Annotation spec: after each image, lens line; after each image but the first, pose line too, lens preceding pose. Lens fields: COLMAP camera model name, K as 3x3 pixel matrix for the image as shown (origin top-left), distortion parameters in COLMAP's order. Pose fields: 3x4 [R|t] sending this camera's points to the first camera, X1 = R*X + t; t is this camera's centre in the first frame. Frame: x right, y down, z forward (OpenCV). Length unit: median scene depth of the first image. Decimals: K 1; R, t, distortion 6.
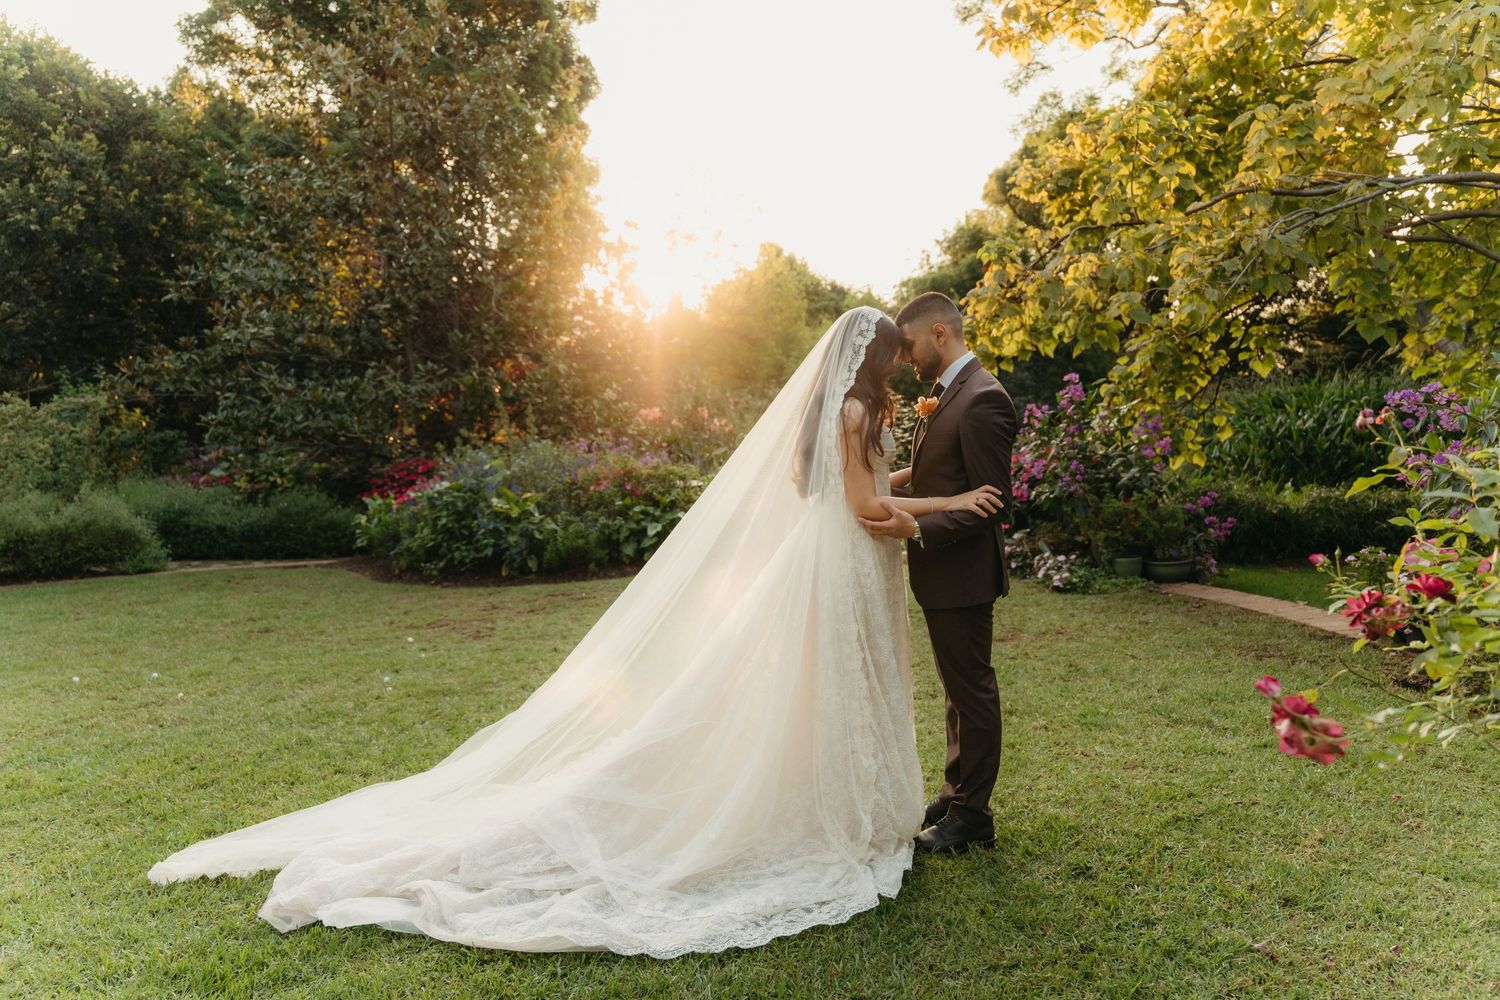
lens RADIAL K [[998.7, 0, 746.2], [0, 998.7, 501.1], [0, 0, 1]] dist [-0.020391, -0.001238]
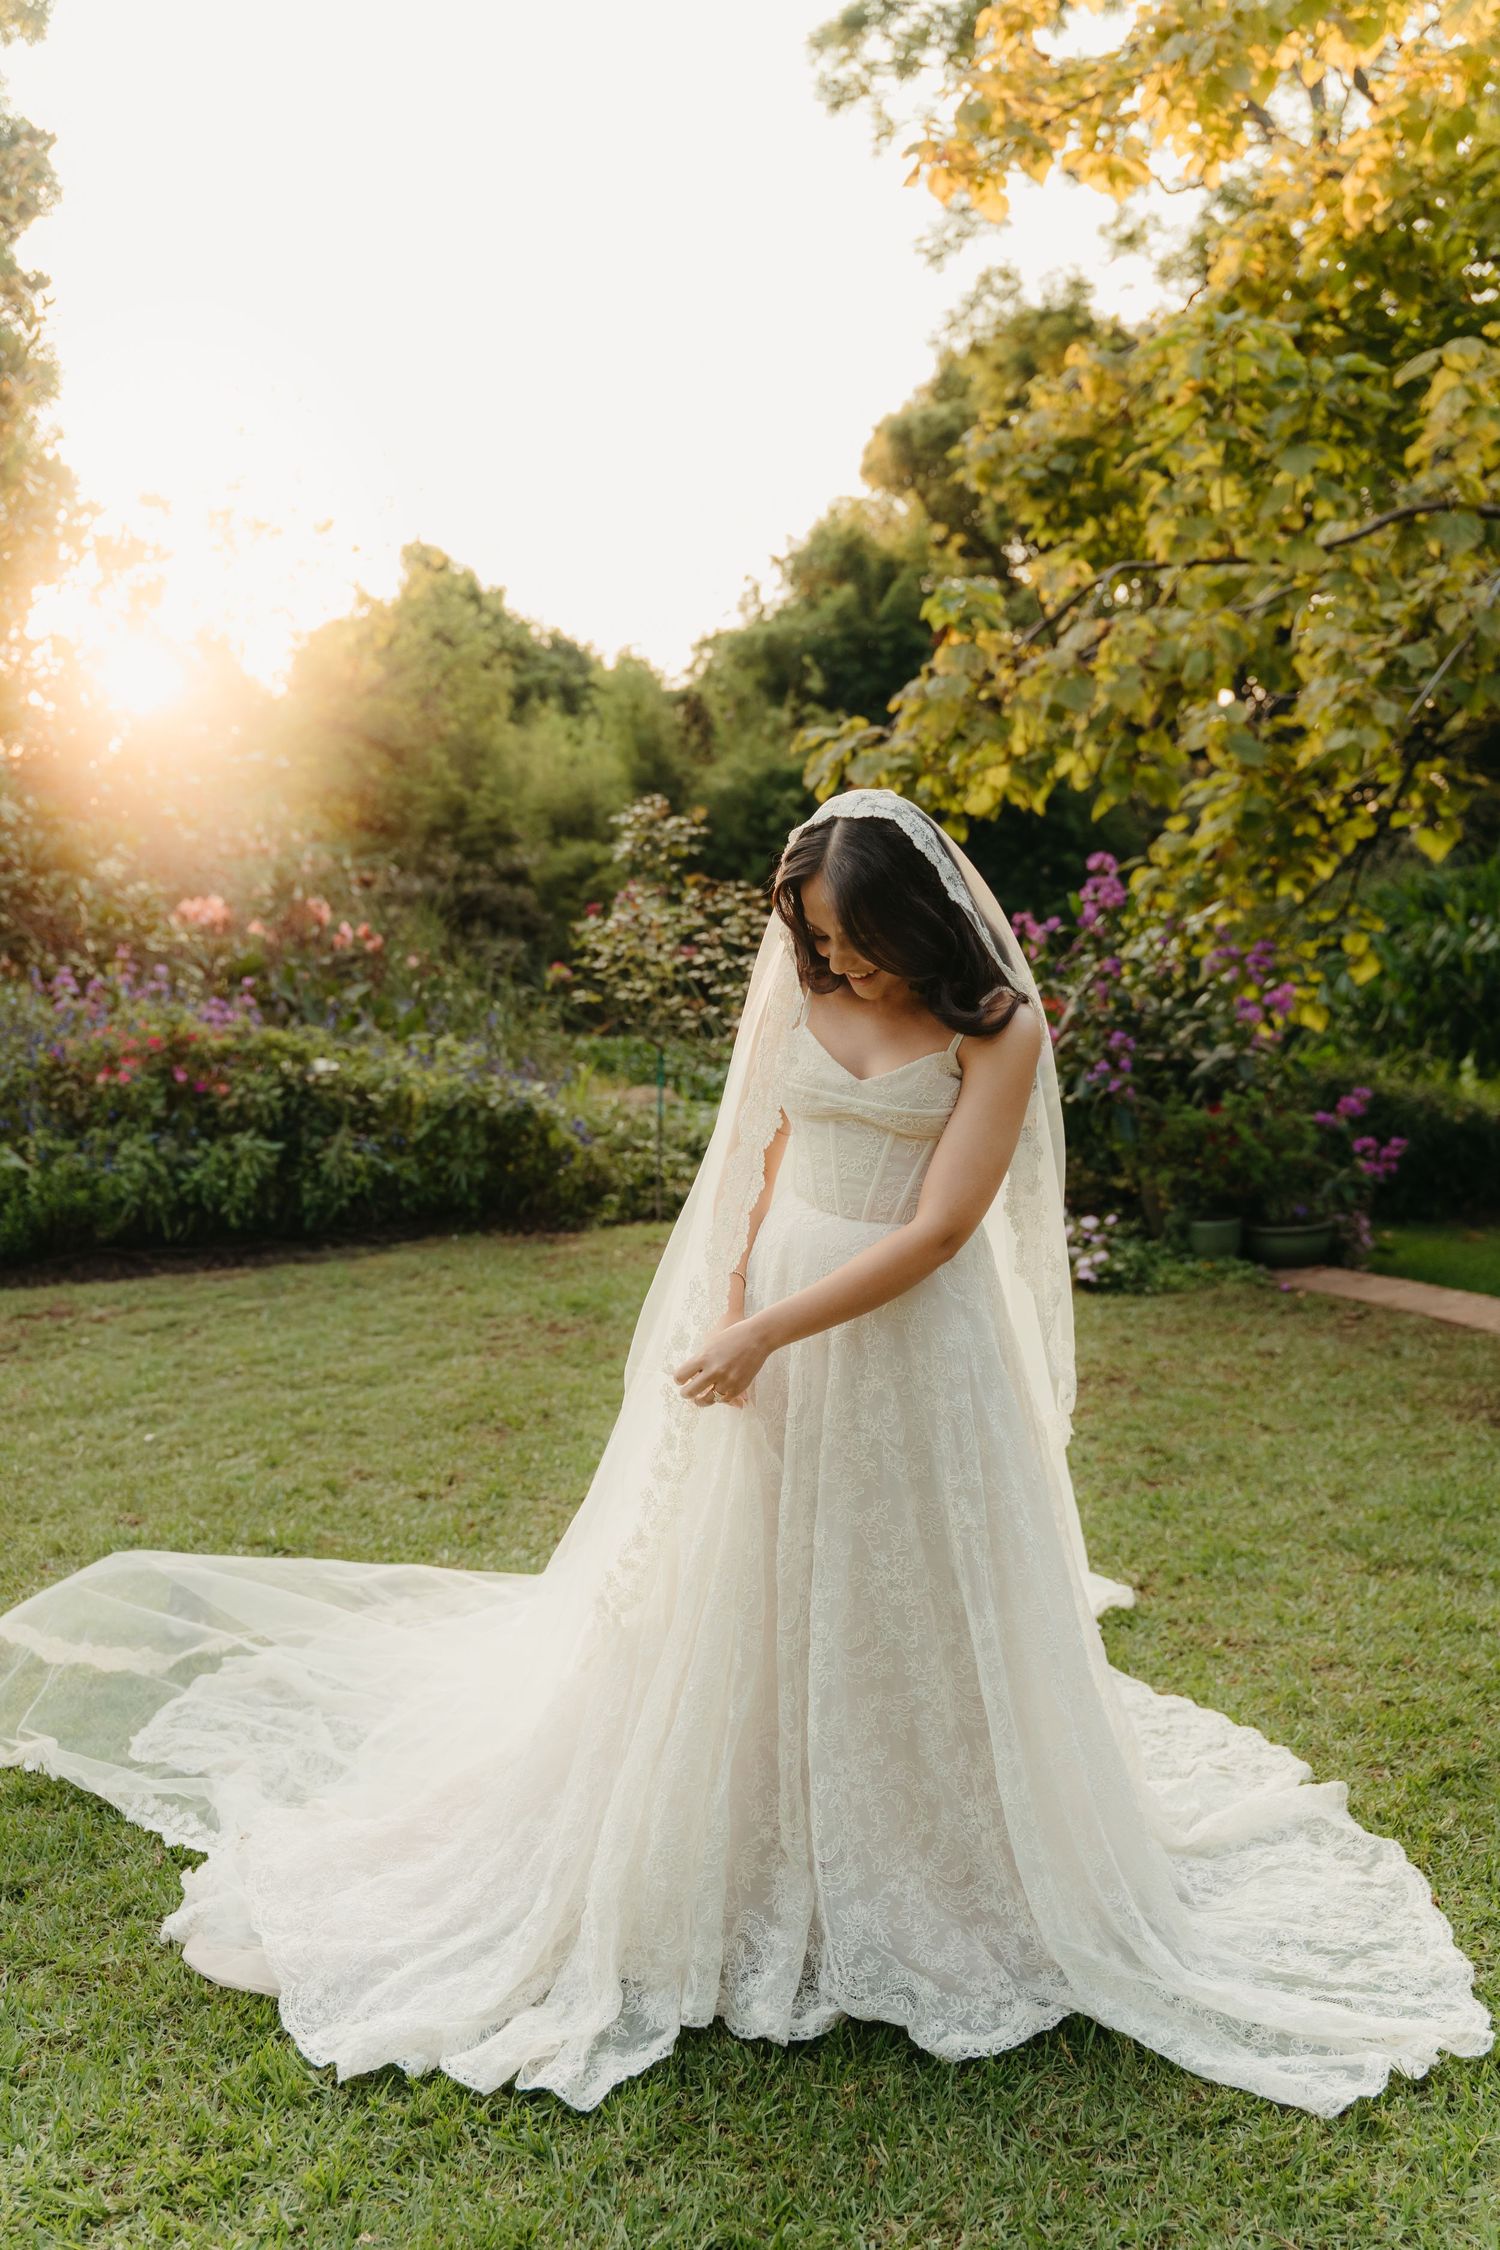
lens RADIAL K [[2039.9, 0, 749.5], [0, 2039.9, 1126.9], [0, 0, 1]] dist [-0.003070, 0.005951]
pose [[0.982737, -0.007840, 0.184844, -0.036180], [0.003438, 0.999703, 0.024122, -0.013555], [-0.184978, -0.023070, 0.982472, 0.011217]]
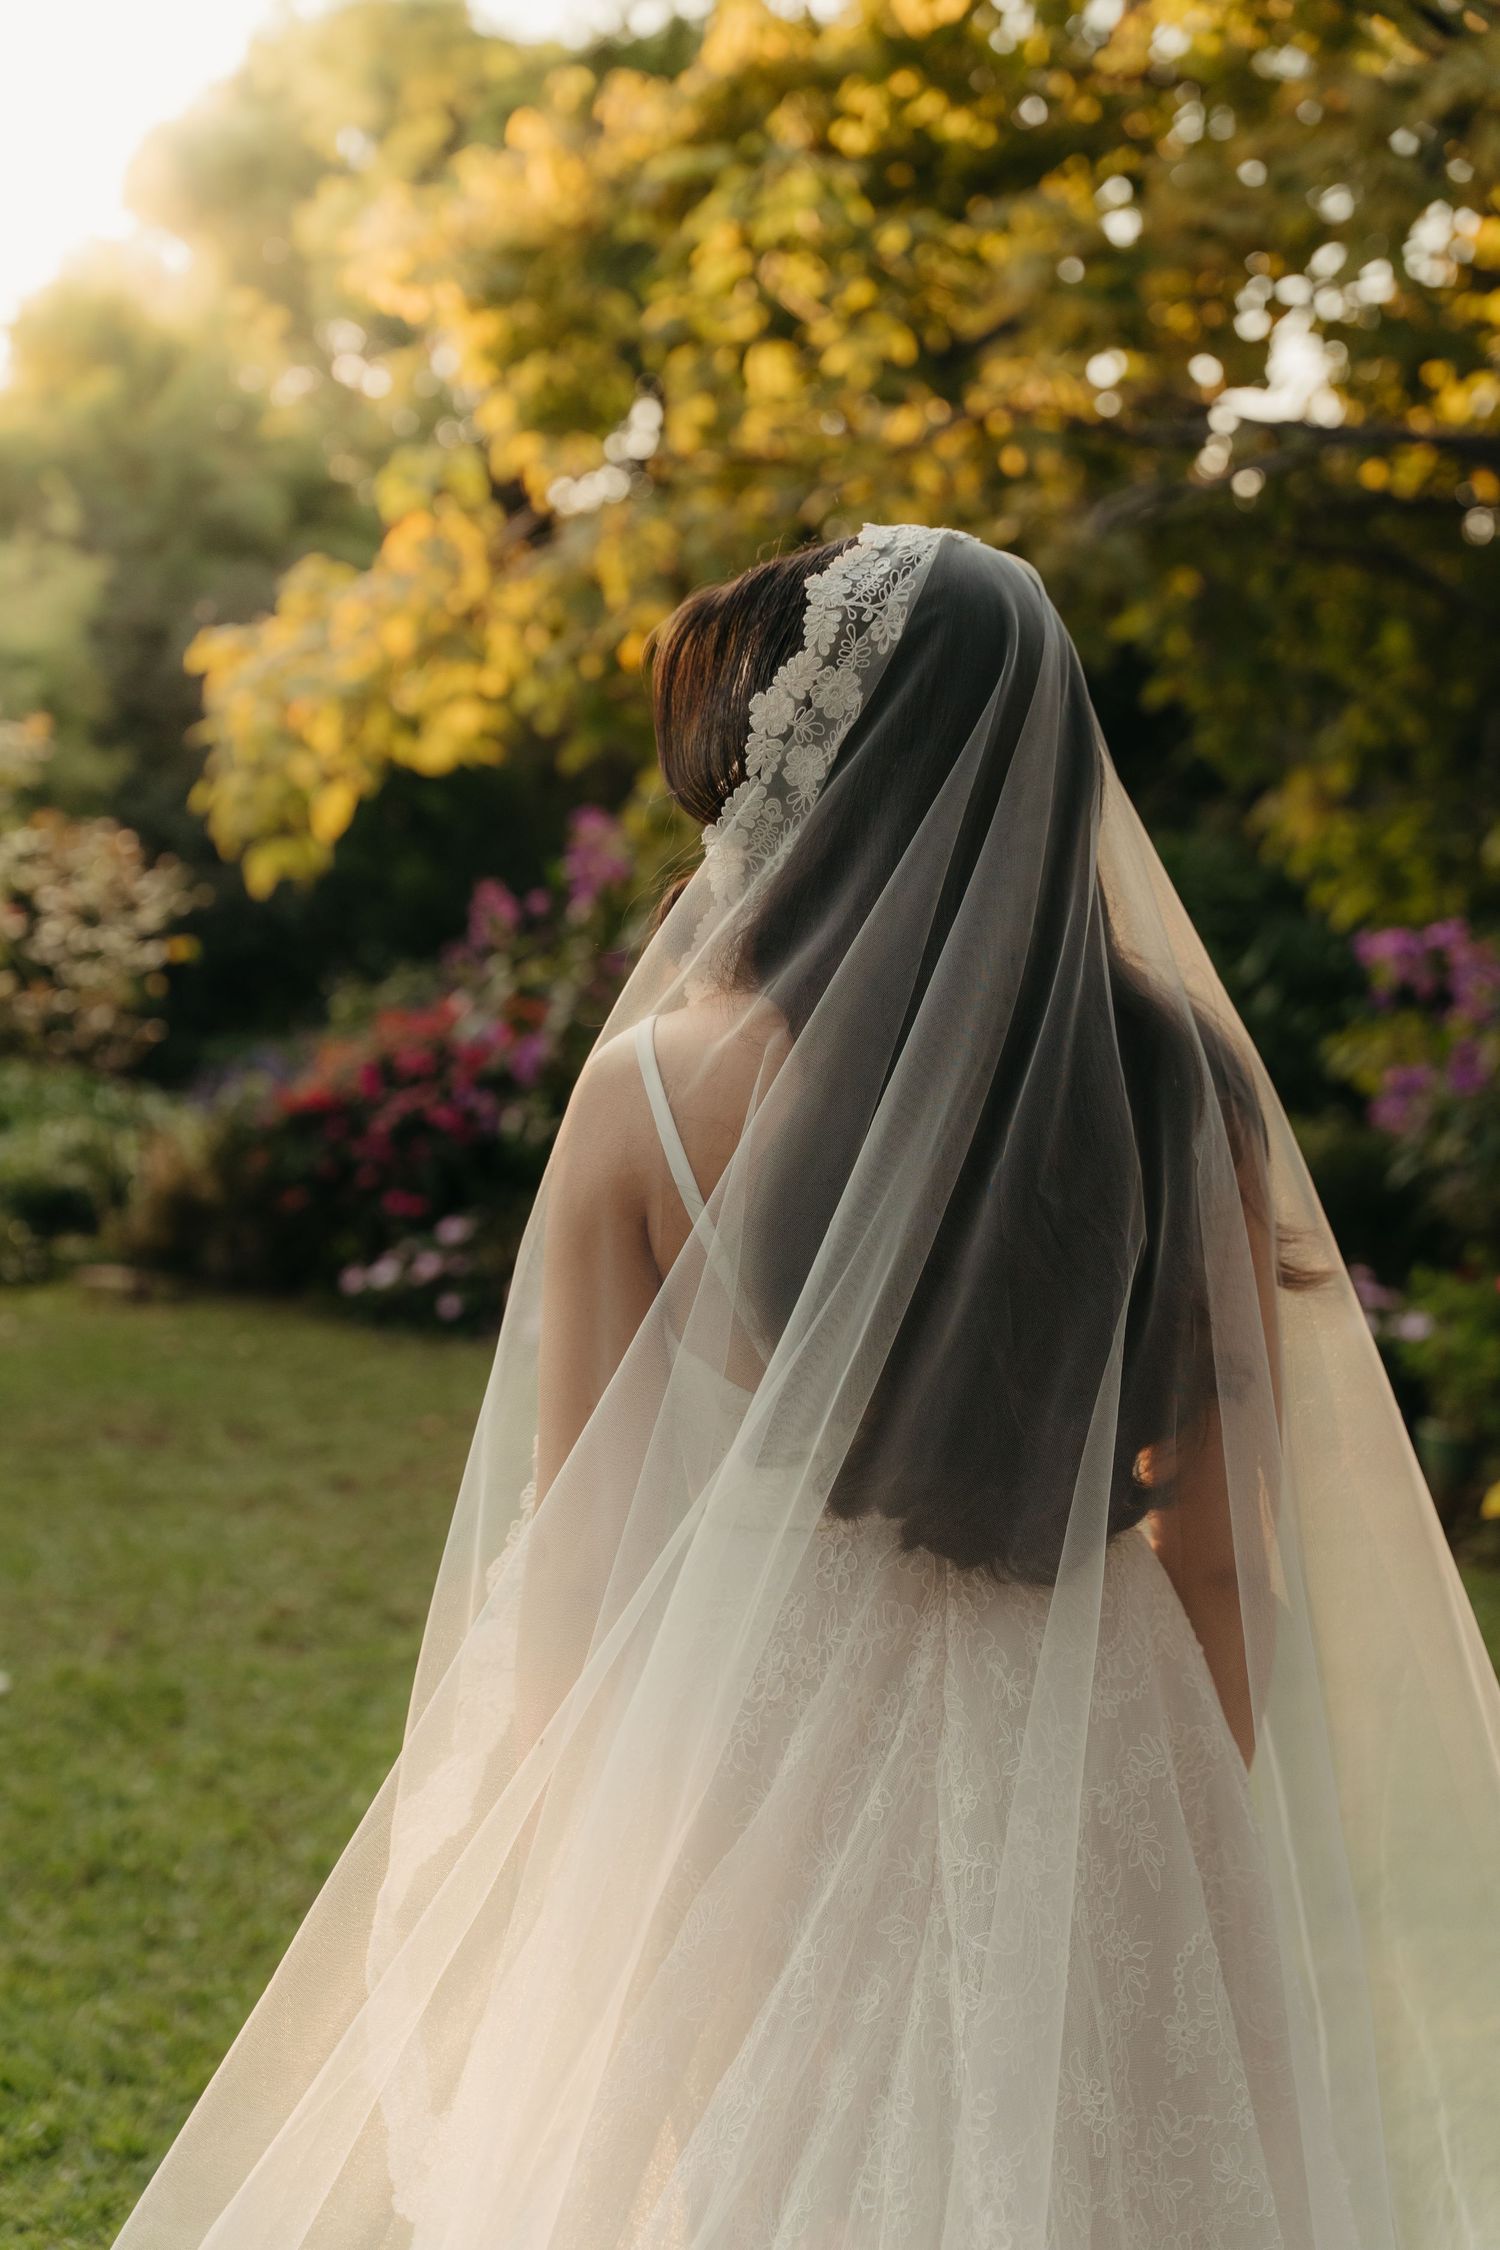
lens RADIAL K [[3089.3, 0, 740.7], [0, 3089.3, 1129.0], [0, 0, 1]] dist [0.105030, 0.000000]
pose [[0.896096, 0.020519, 0.443386, -0.138780], [-0.022655, 0.999743, -0.000480, -0.005410], [-0.443282, -0.009614, 0.896331, -0.102299]]
